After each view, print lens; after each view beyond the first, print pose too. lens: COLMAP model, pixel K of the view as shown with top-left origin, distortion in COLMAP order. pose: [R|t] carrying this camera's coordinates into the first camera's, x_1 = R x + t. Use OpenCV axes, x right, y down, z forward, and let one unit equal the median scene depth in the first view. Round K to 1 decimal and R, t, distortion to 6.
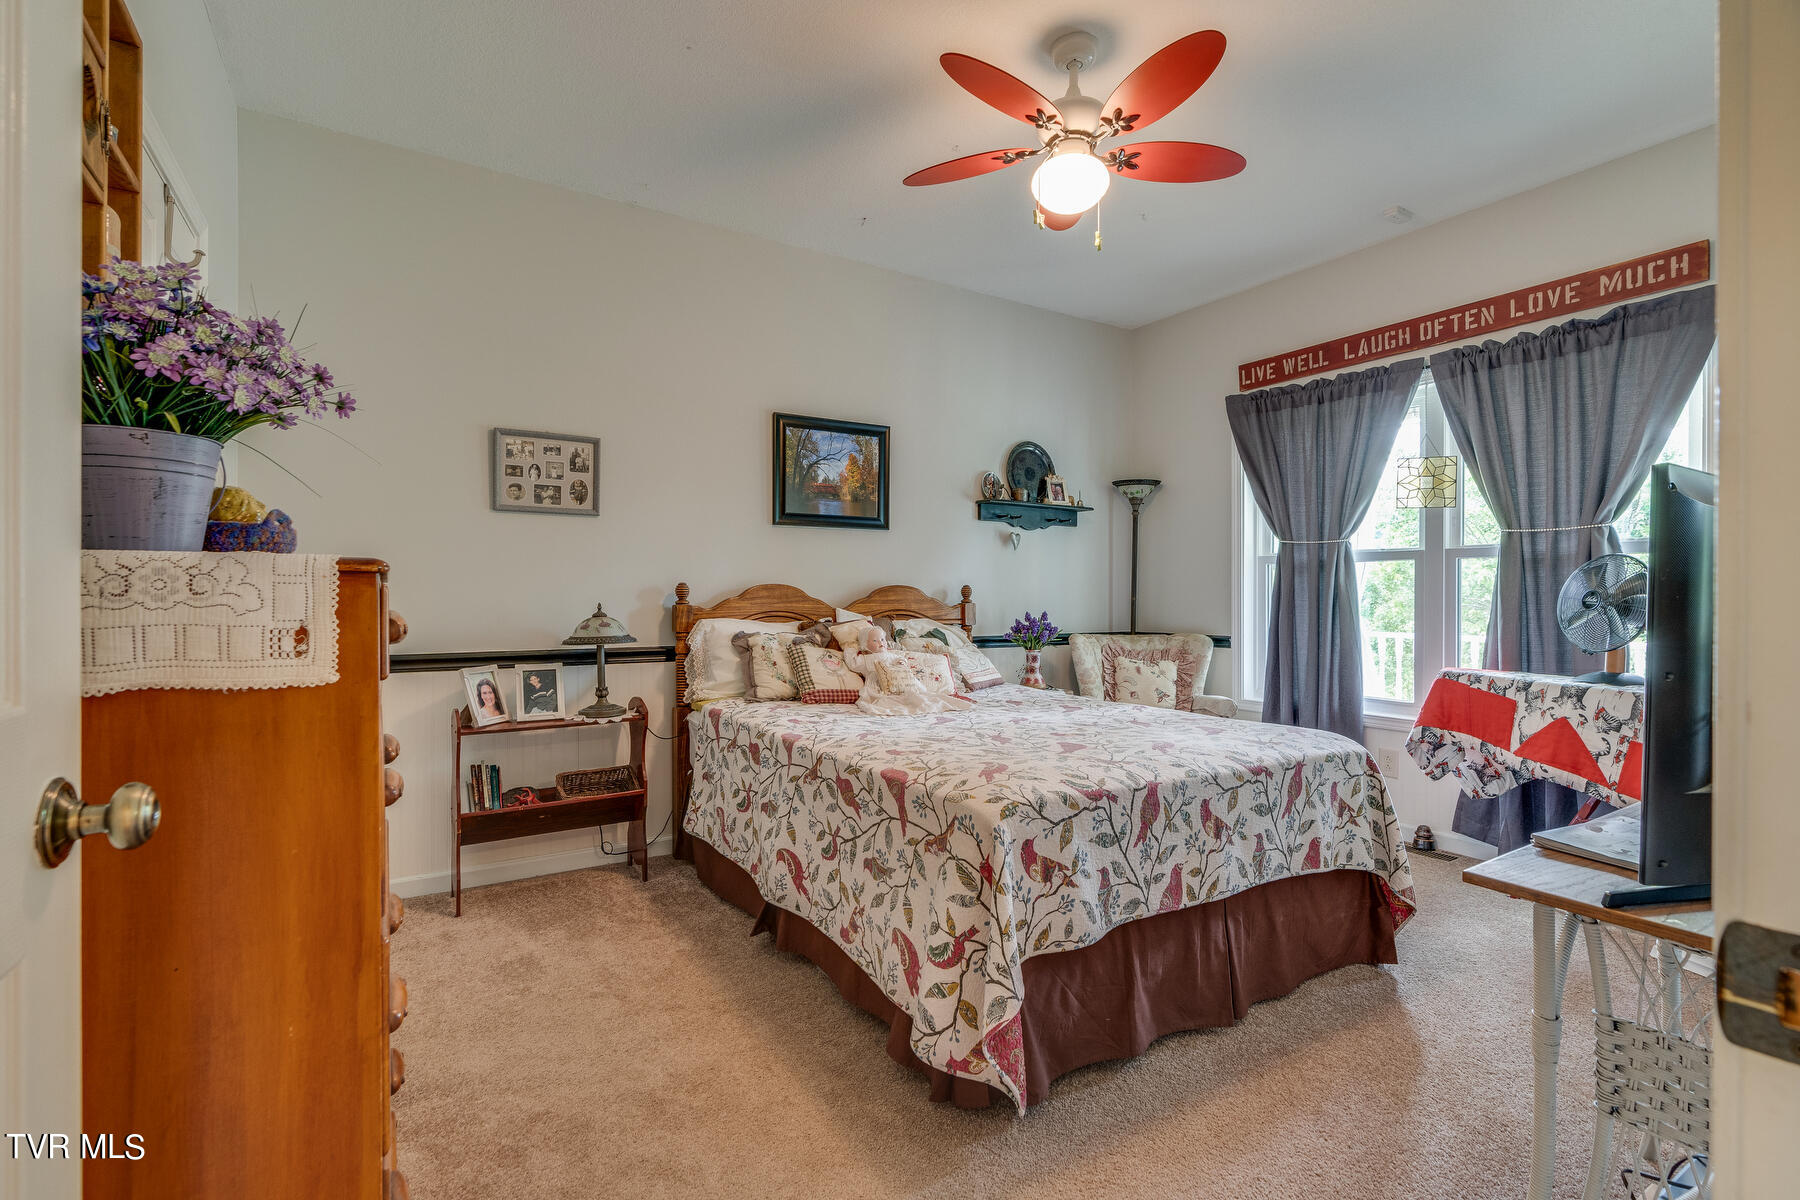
lens RADIAL K [[813.0, 0, 891.6], [0, 813.0, 596.6], [0, 0, 1]] dist [-0.004920, 0.000616]
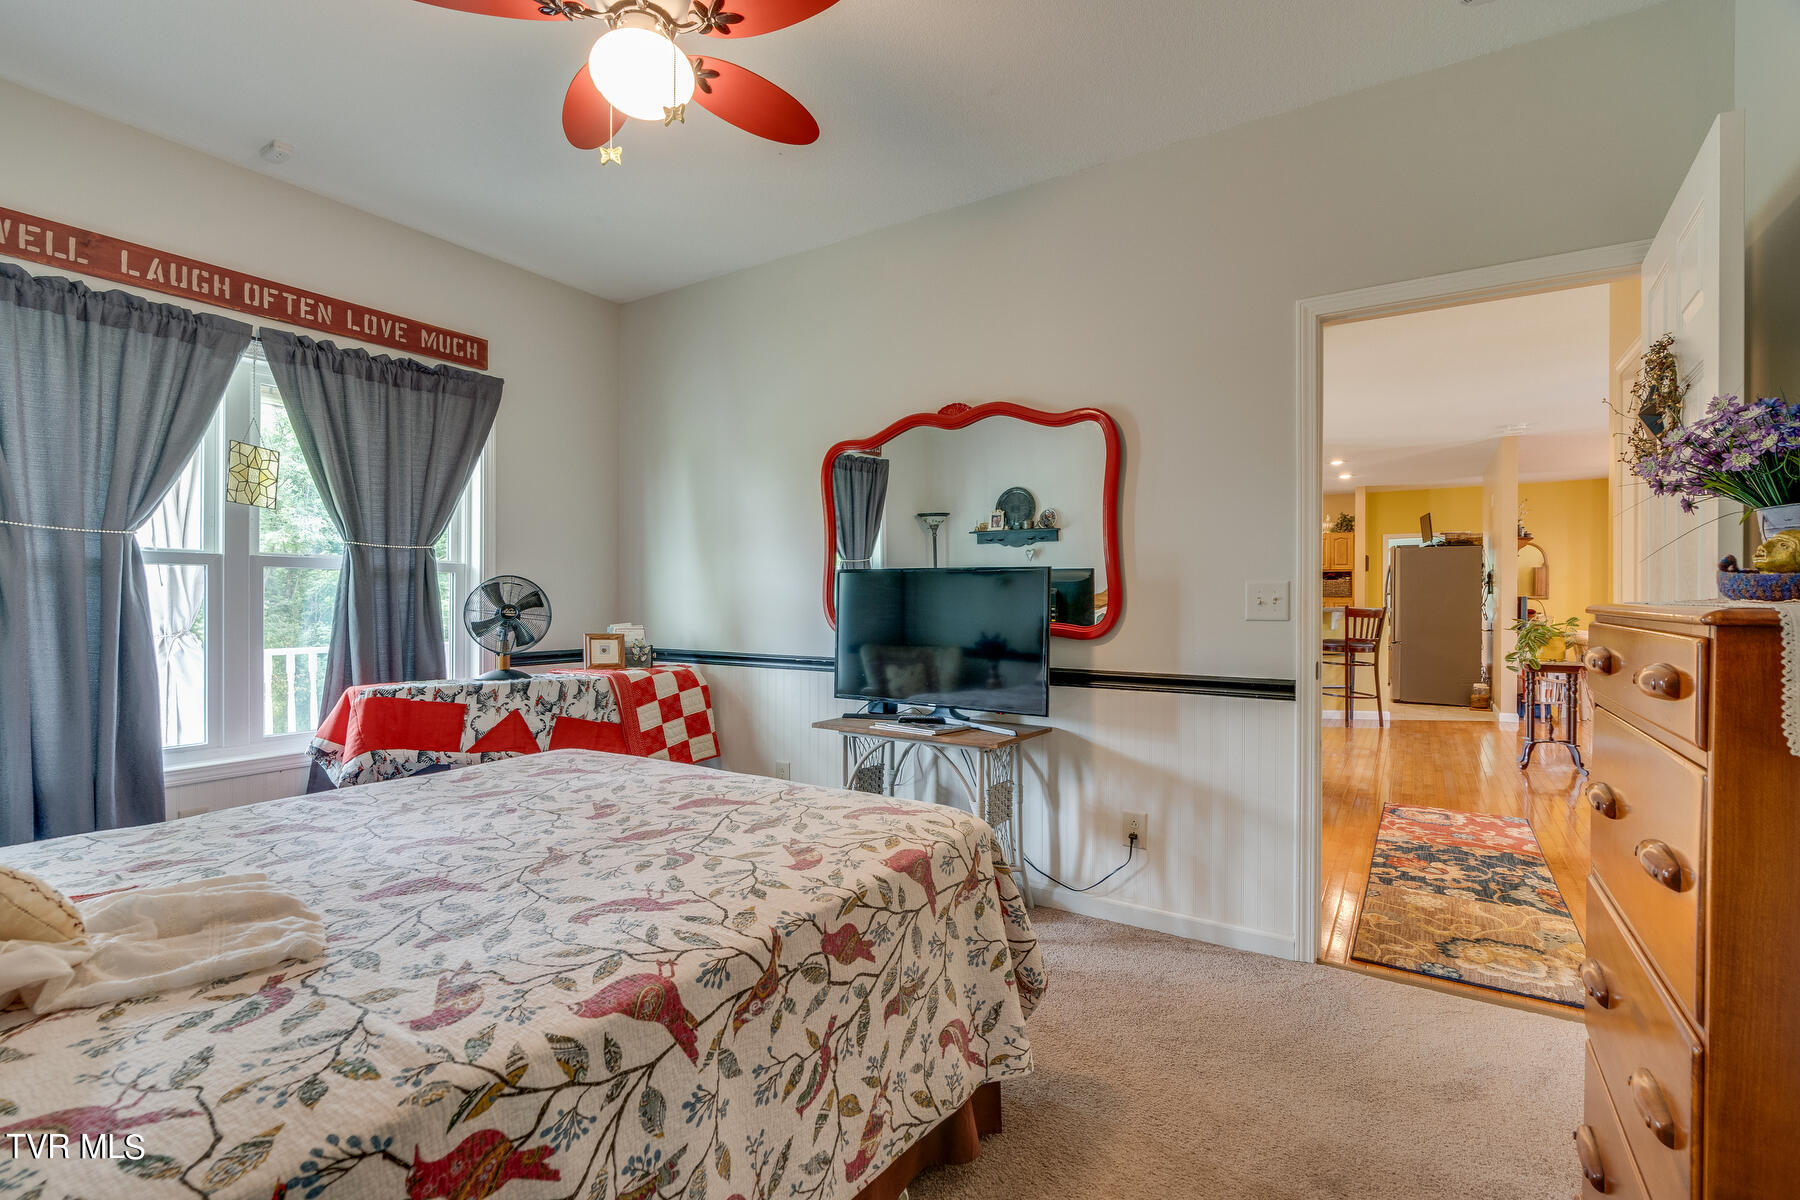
lens RADIAL K [[813.0, 0, 898.3], [0, 813.0, 600.5], [0, 0, 1]] dist [-0.004920, 0.000616]
pose [[-0.430565, -0.004888, 0.902546, -0.448434], [-0.000488, 0.999986, 0.005183, -0.017948], [-0.902560, 0.001791, -0.430561, 0.877395]]
